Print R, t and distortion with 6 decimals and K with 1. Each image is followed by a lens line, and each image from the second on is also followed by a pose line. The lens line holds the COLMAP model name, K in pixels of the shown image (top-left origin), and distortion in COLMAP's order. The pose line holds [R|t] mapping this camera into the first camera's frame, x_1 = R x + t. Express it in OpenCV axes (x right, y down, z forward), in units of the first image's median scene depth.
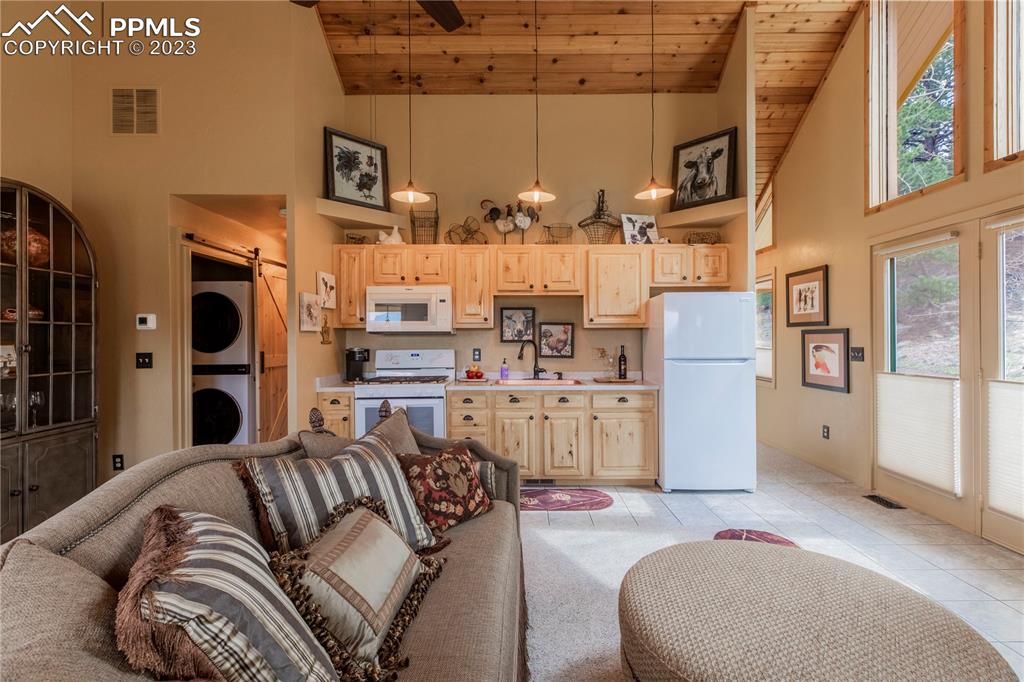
lens RADIAL K [[459.8, 0, 518.6], [0, 459.8, 340.5], [0, 0, 1]] dist [0.000758, 0.000179]
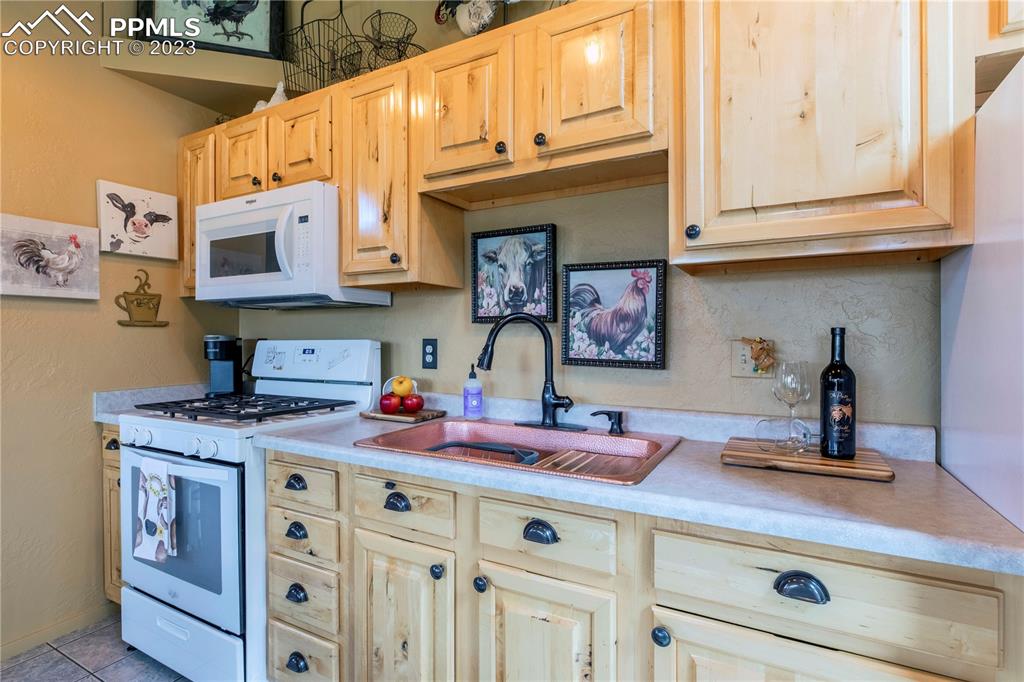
lens RADIAL K [[493.9, 0, 509.3], [0, 493.9, 339.6], [0, 0, 1]] dist [-0.008686, -0.000164]
pose [[0.883699, 0.004960, -0.468029, 0.191208], [-0.003236, 0.999985, 0.004488, 0.016933], [0.468044, -0.002451, 0.883702, 0.667213]]
